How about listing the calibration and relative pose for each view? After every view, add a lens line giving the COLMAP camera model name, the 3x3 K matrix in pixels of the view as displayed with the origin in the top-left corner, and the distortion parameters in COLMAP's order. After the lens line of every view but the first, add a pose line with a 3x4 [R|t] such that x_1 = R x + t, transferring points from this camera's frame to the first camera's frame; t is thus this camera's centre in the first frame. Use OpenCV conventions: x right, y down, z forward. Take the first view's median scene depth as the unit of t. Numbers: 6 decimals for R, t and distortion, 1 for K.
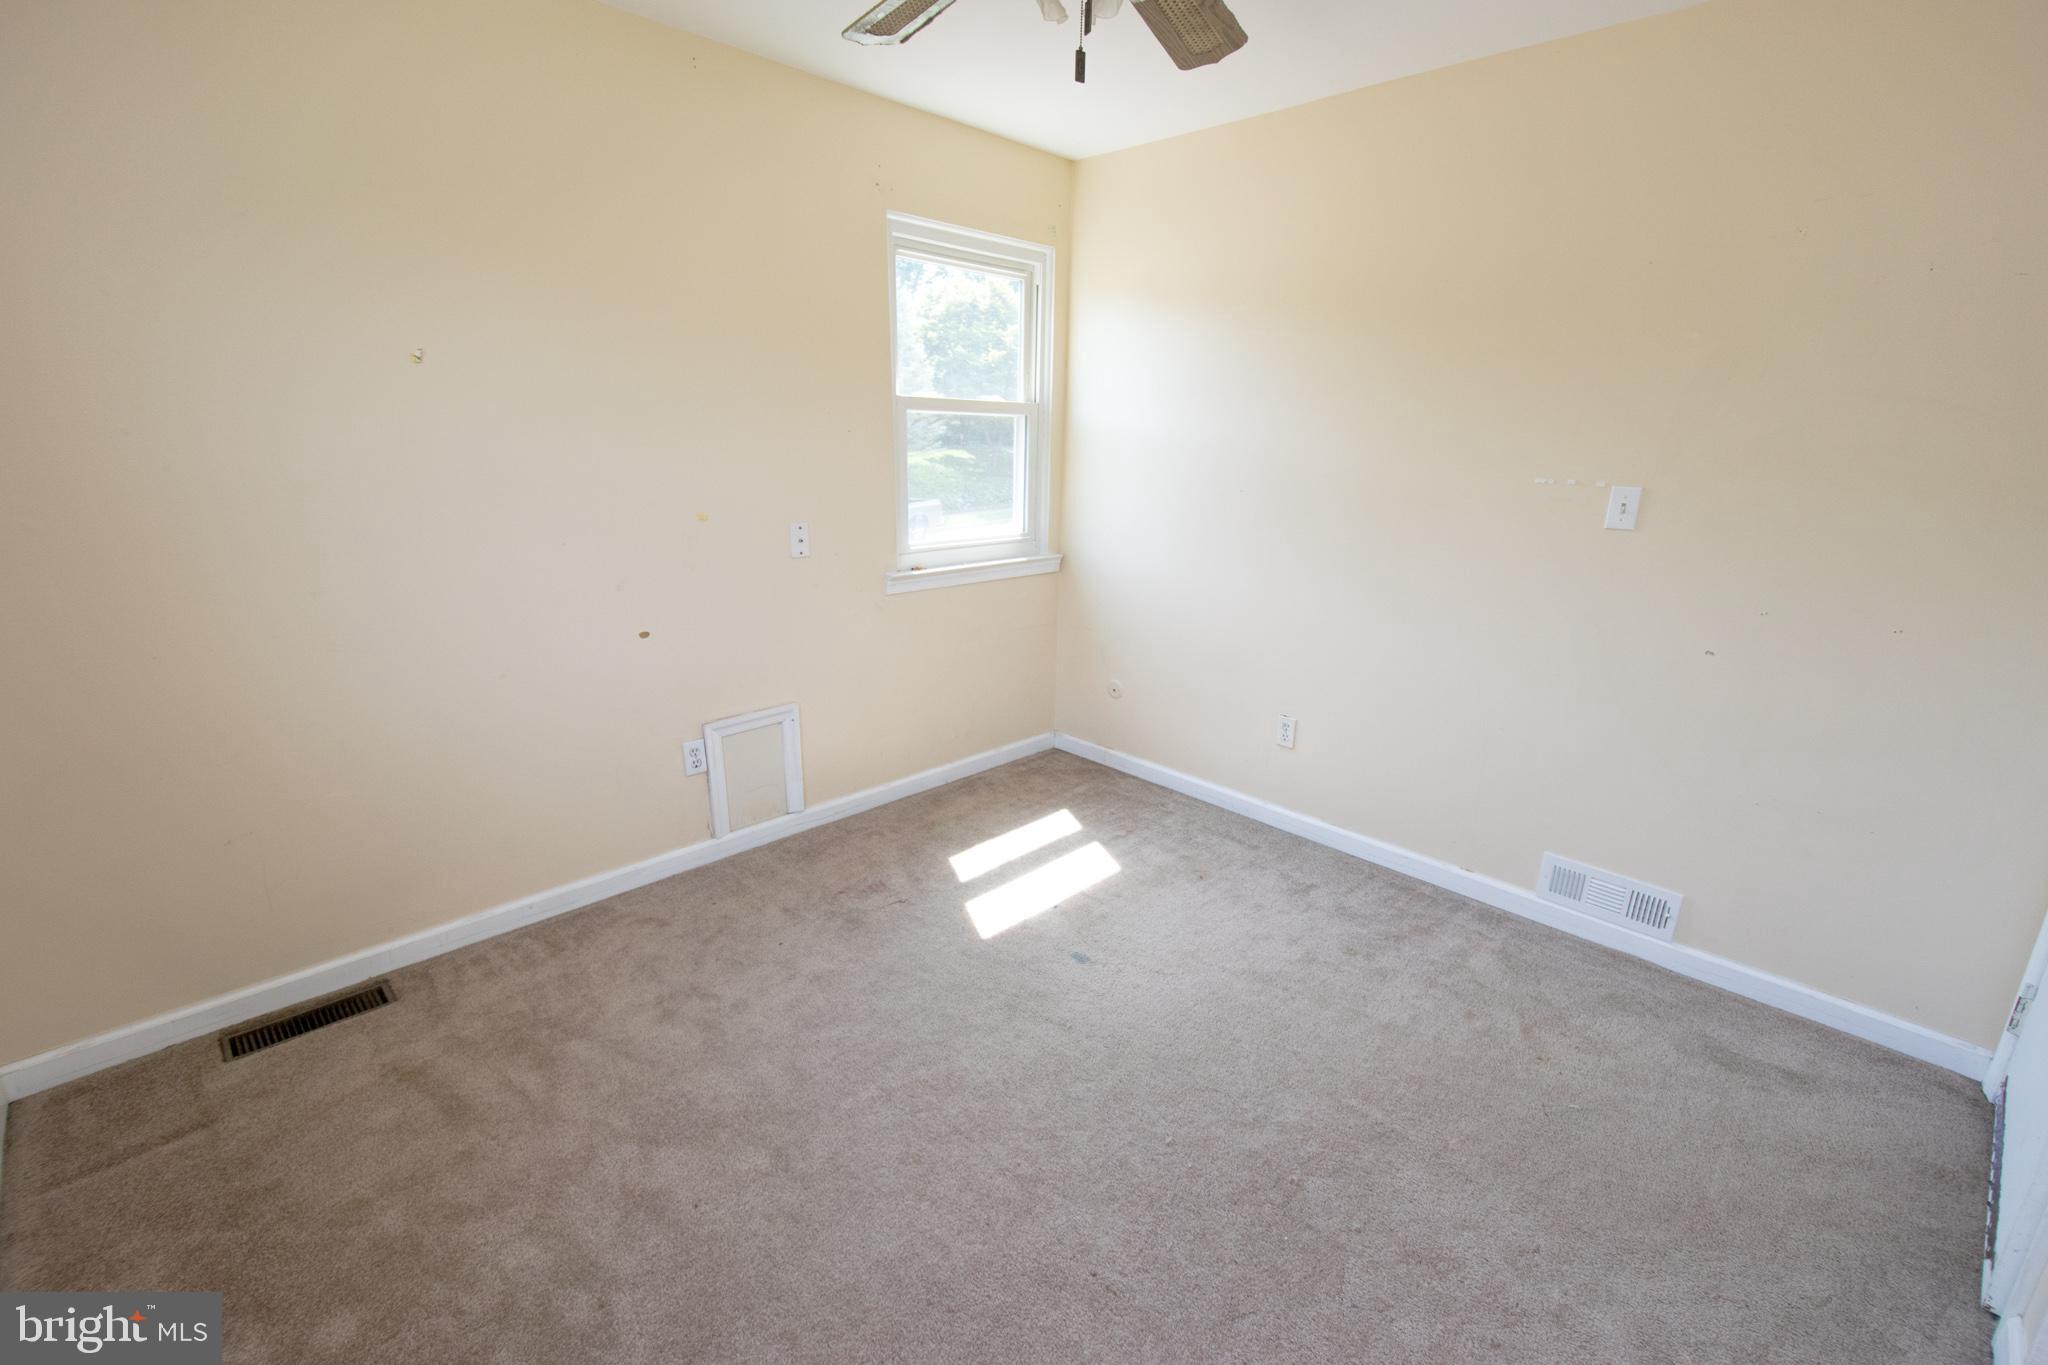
lens RADIAL K [[893.0, 0, 1027.0], [0, 893.0, 691.8], [0, 0, 1]] dist [0.006219, -0.000716]
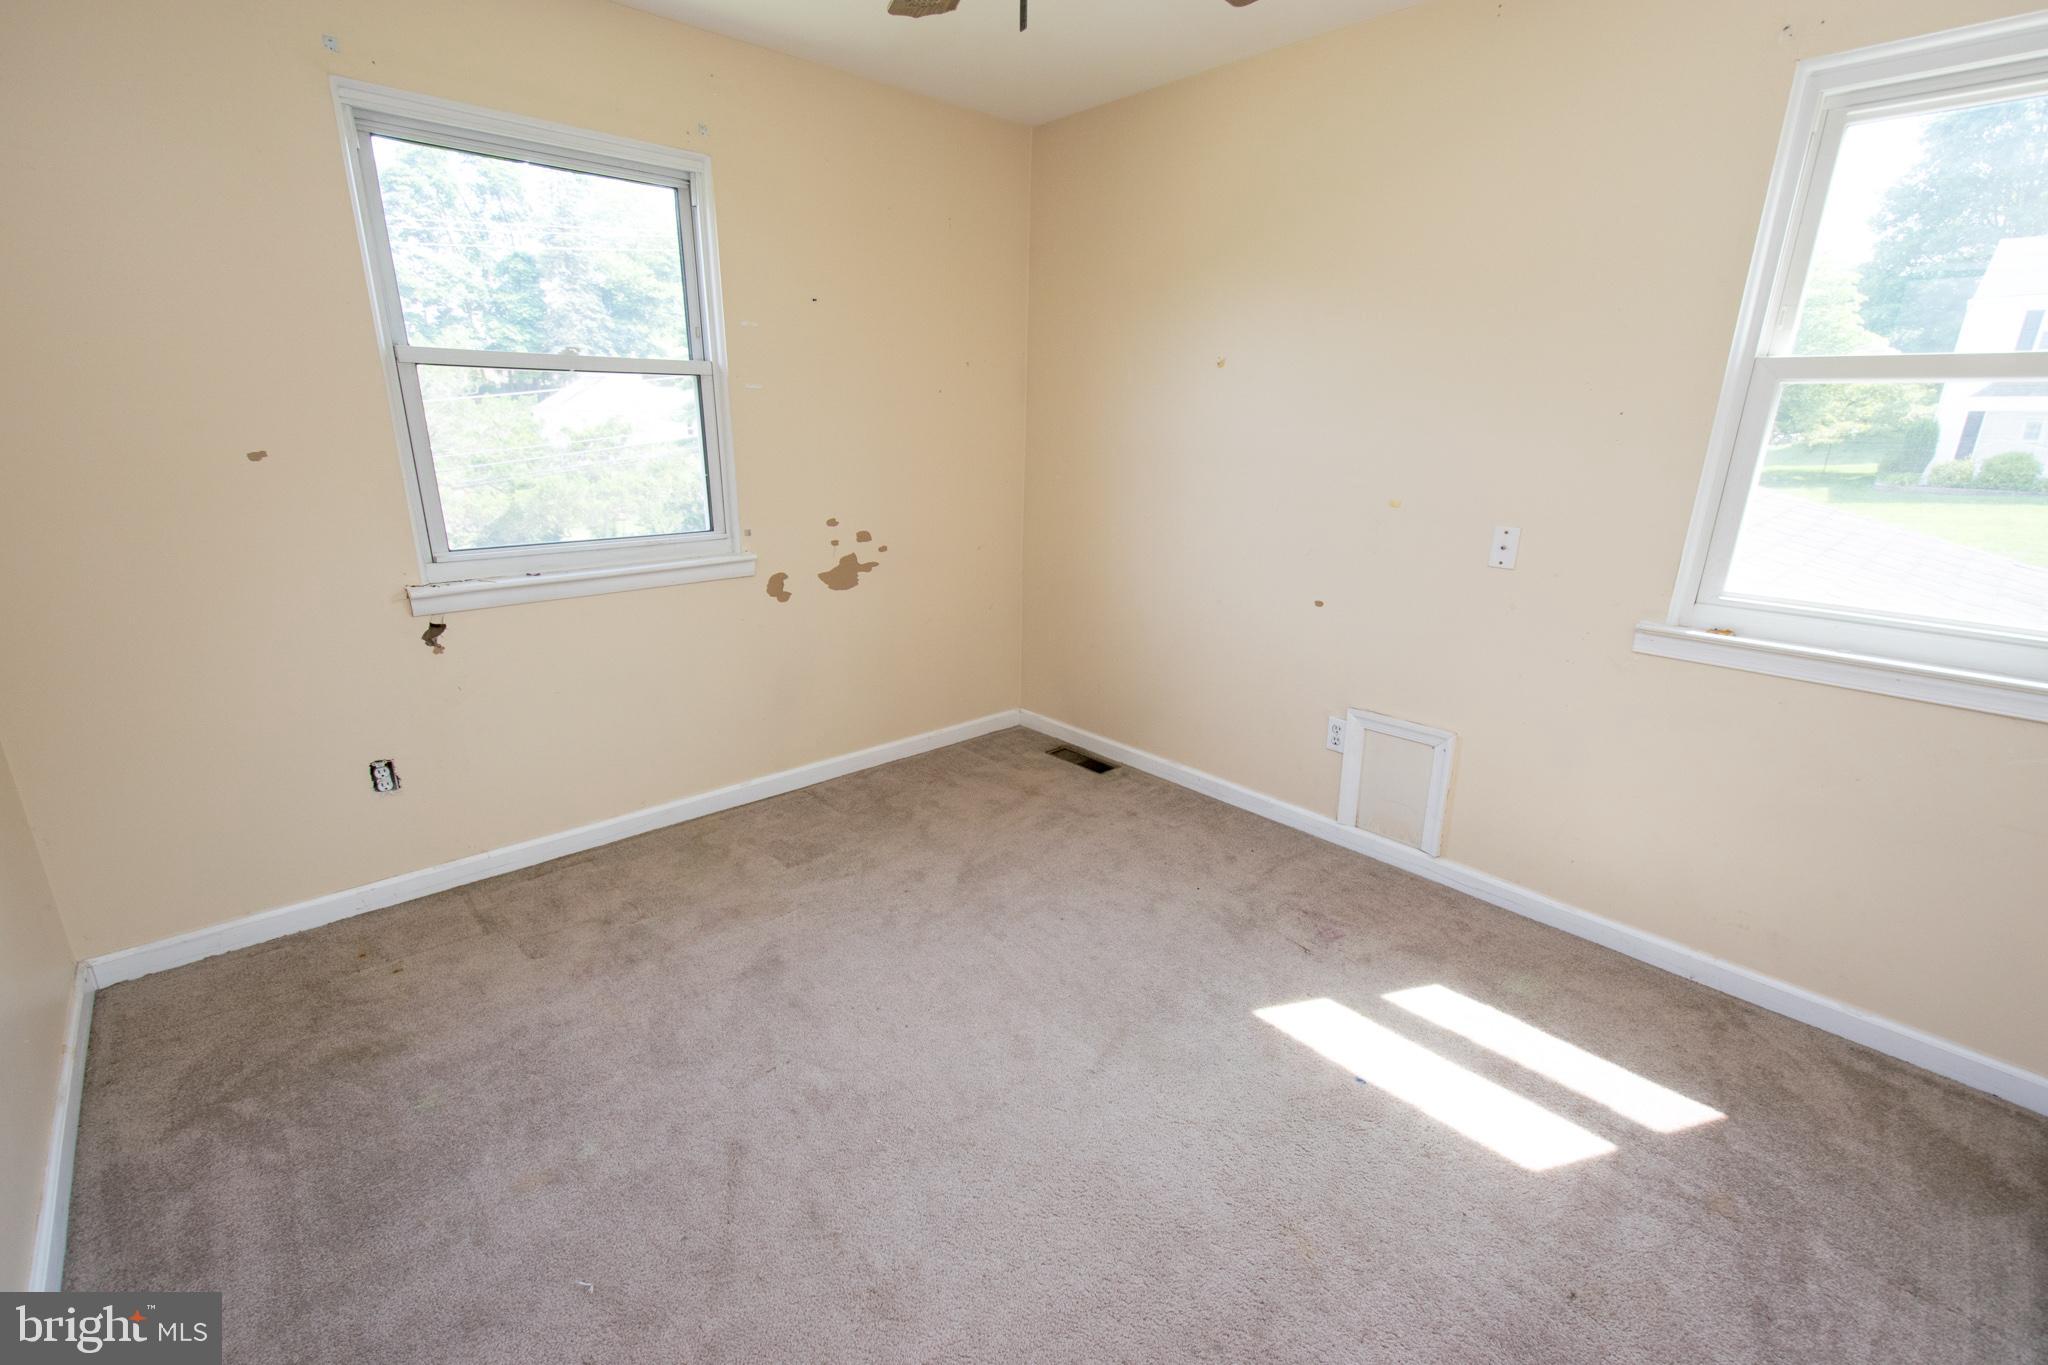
lens RADIAL K [[893.0, 0, 1027.0], [0, 893.0, 691.8], [0, 0, 1]] dist [0.006219, -0.000716]
pose [[-0.053565, 0.280239, -0.958435, 0.596722], [-0.292554, 0.913292, 0.283390, -0.153046], [0.954748, 0.295573, 0.033064, 0.592365]]
